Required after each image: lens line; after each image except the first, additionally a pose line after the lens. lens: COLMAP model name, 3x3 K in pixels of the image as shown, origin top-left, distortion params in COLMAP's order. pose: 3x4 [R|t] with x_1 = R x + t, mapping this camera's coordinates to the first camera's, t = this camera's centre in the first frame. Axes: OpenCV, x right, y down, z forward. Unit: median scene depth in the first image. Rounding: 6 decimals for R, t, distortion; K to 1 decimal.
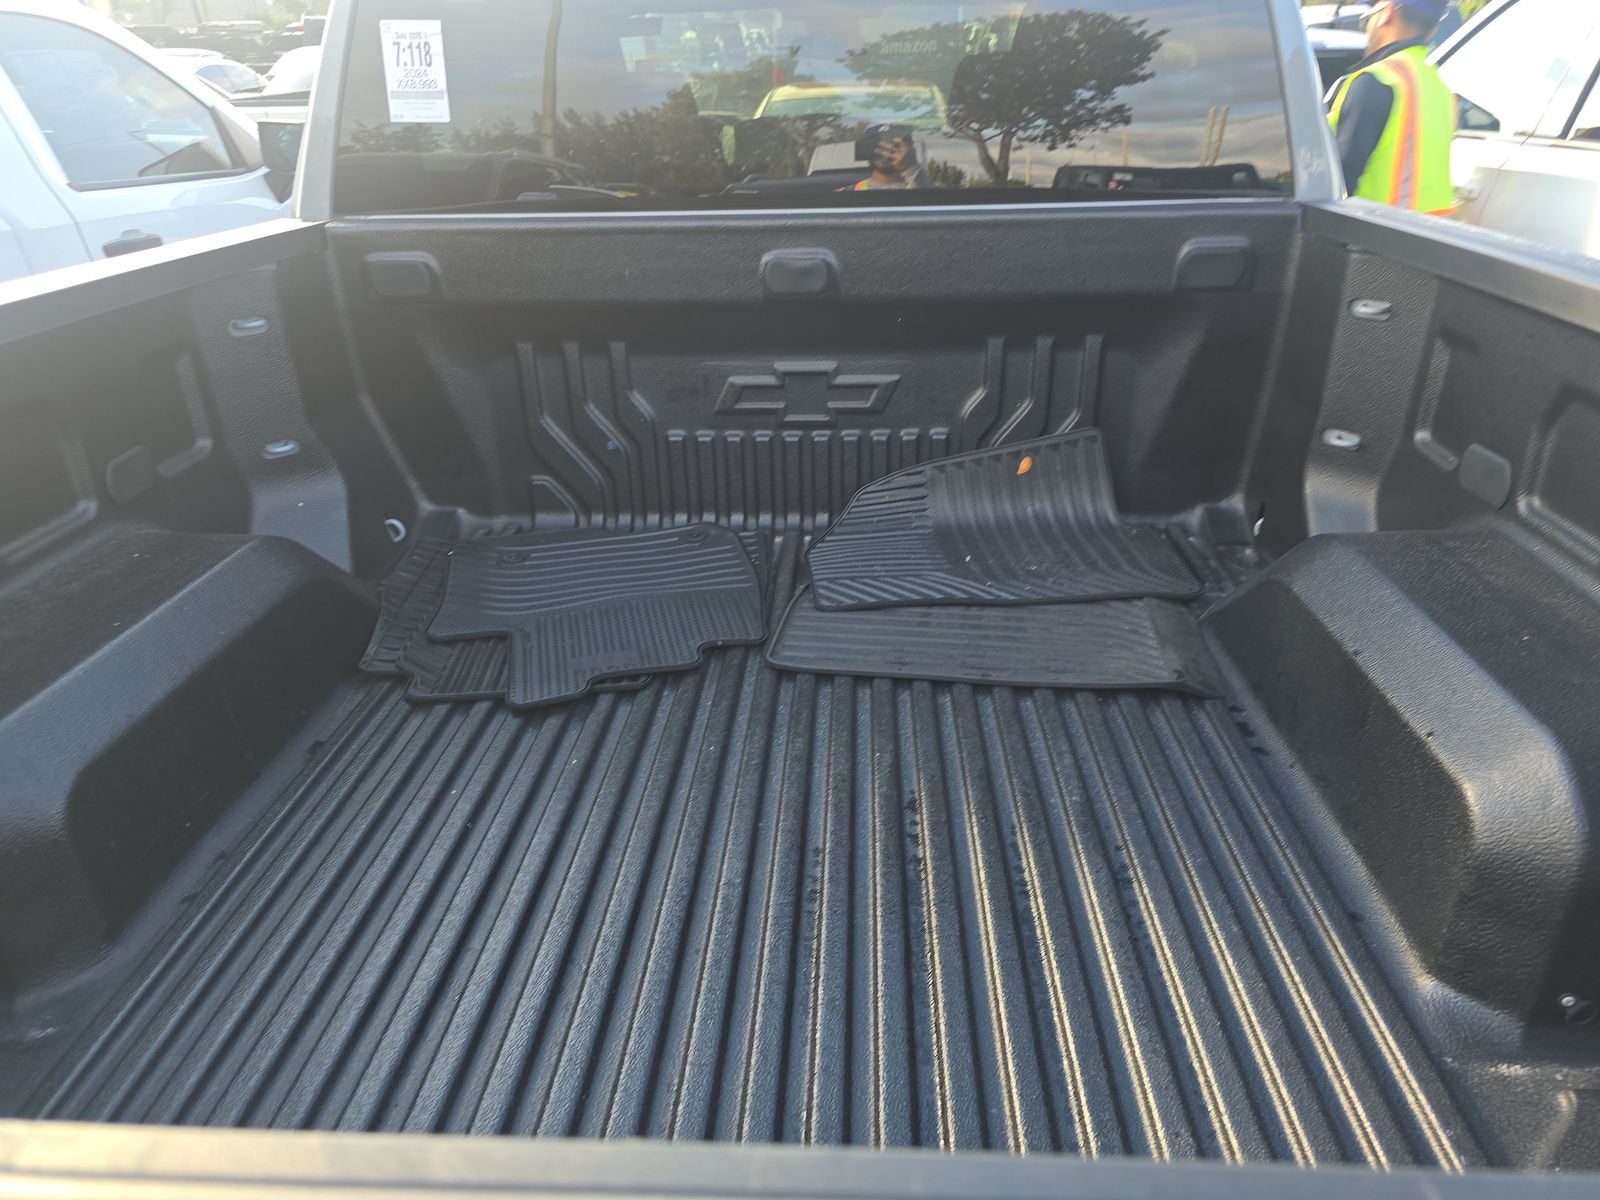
lens RADIAL K [[1074.6, 0, 806.3], [0, 1074.6, 587.6], [0, 0, 1]] dist [0.025294, -0.024571]
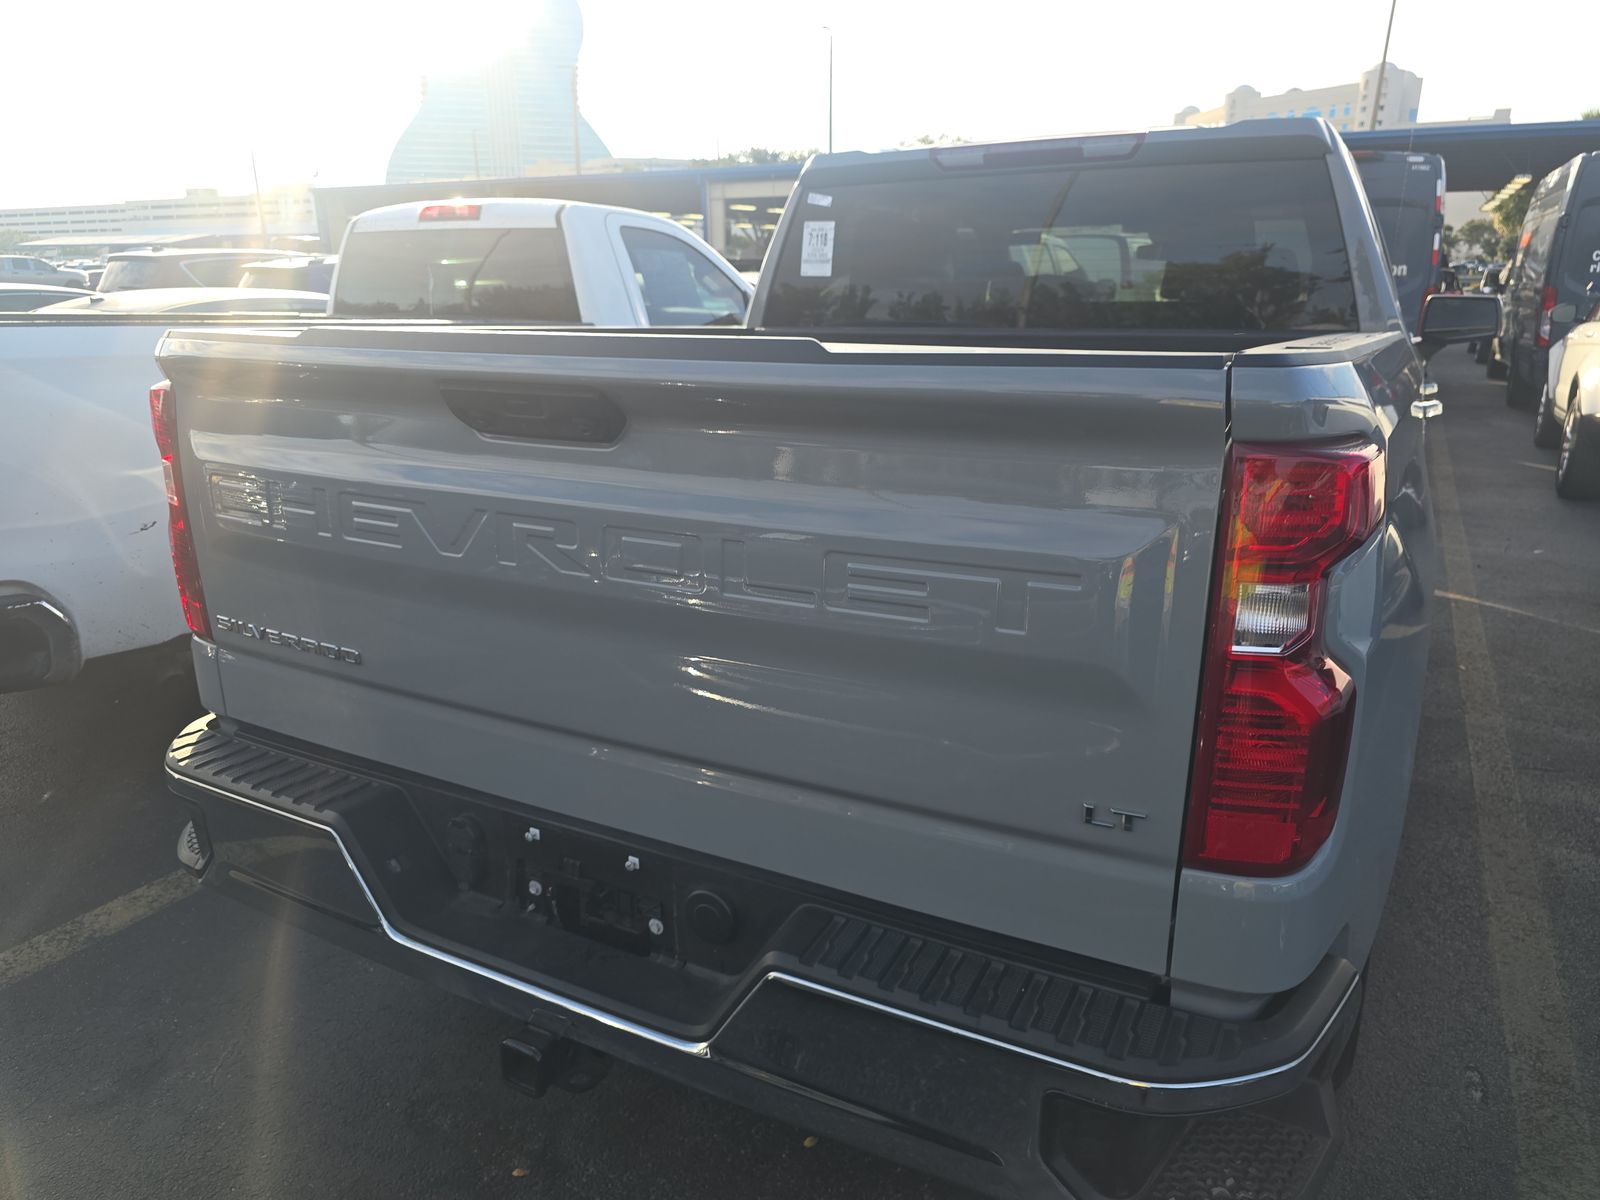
lens RADIAL K [[1074.6, 0, 806.3], [0, 1074.6, 587.6], [0, 0, 1]] dist [0.025294, -0.024571]
pose [[0.904288, 0.128201, -0.407219, 0.418740], [-0.193631, 0.973260, -0.123583, 0.291274], [0.380486, 0.190605, 0.904931, -0.511142]]
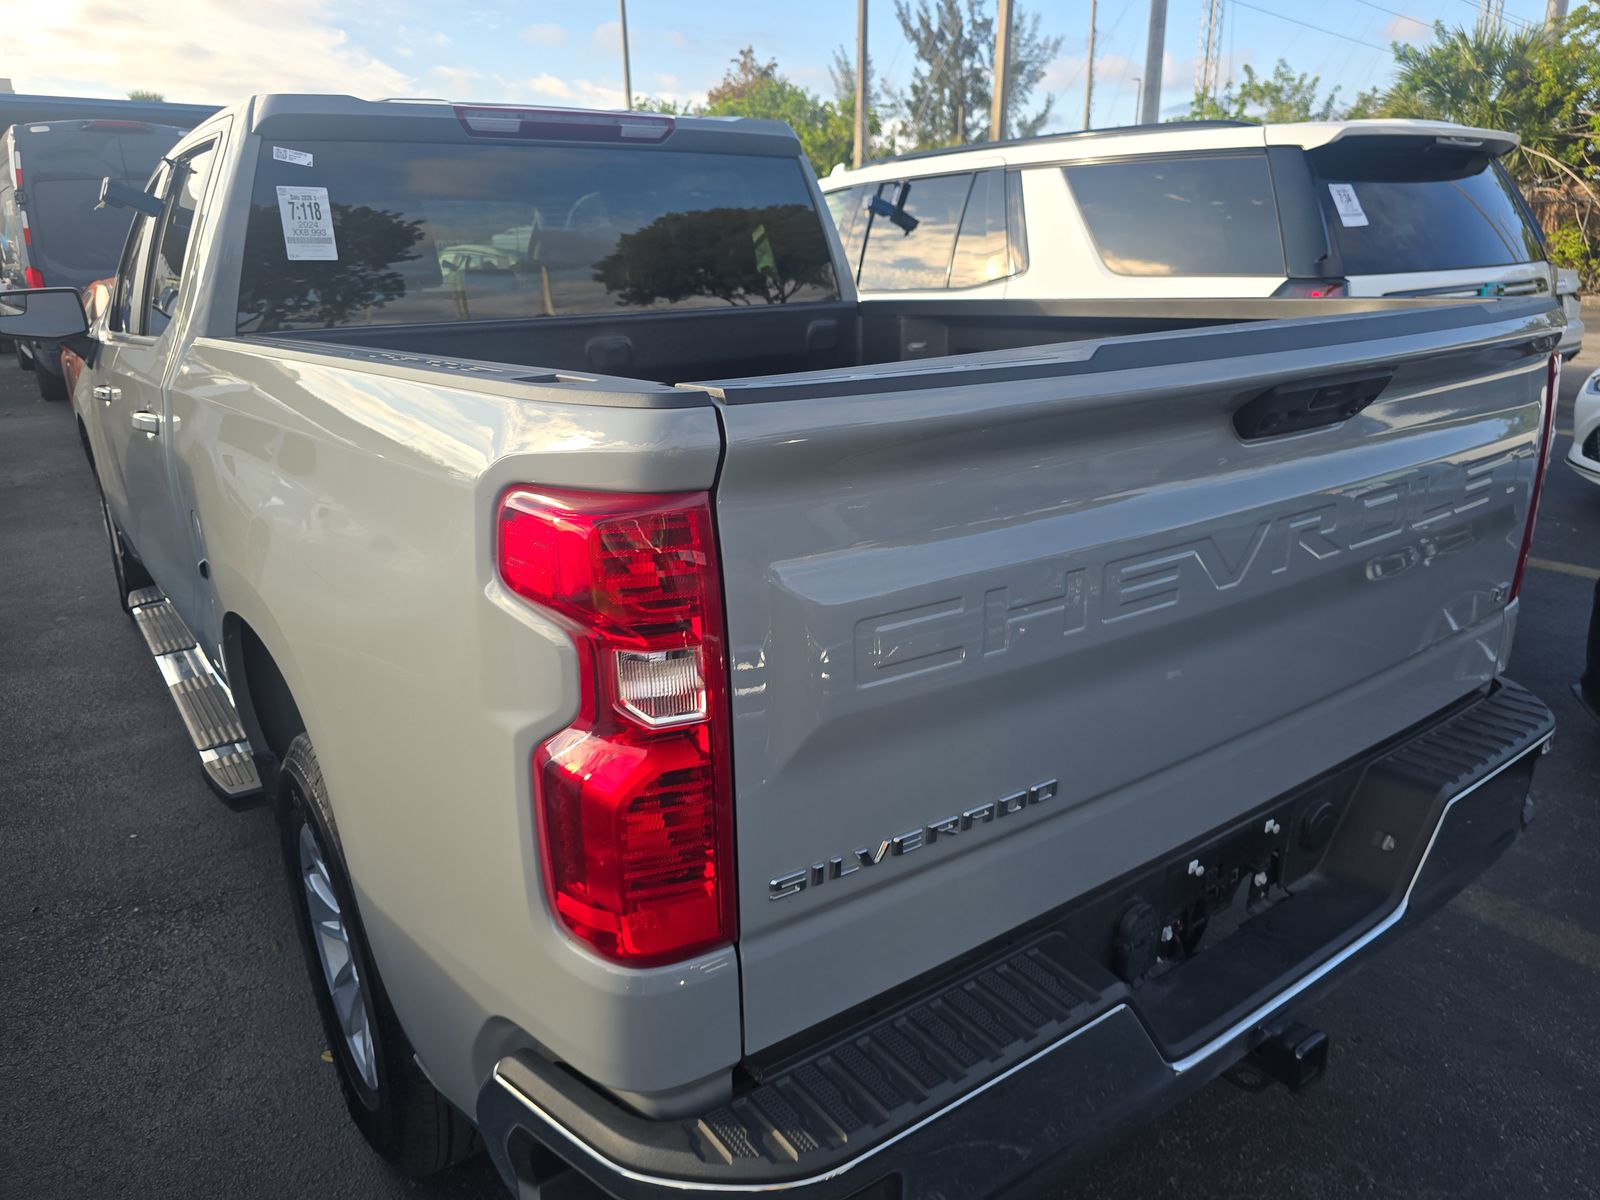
lens RADIAL K [[1097.9, 0, 797.6], [0, 1097.9, 573.6], [0, 0, 1]] dist [0.000110, -0.005705]
pose [[0.782091, -0.168454, 0.599964, -0.772858], [0.266591, 0.960665, -0.077789, 0.195010], [-0.563261, 0.220783, 0.796236, -0.305149]]
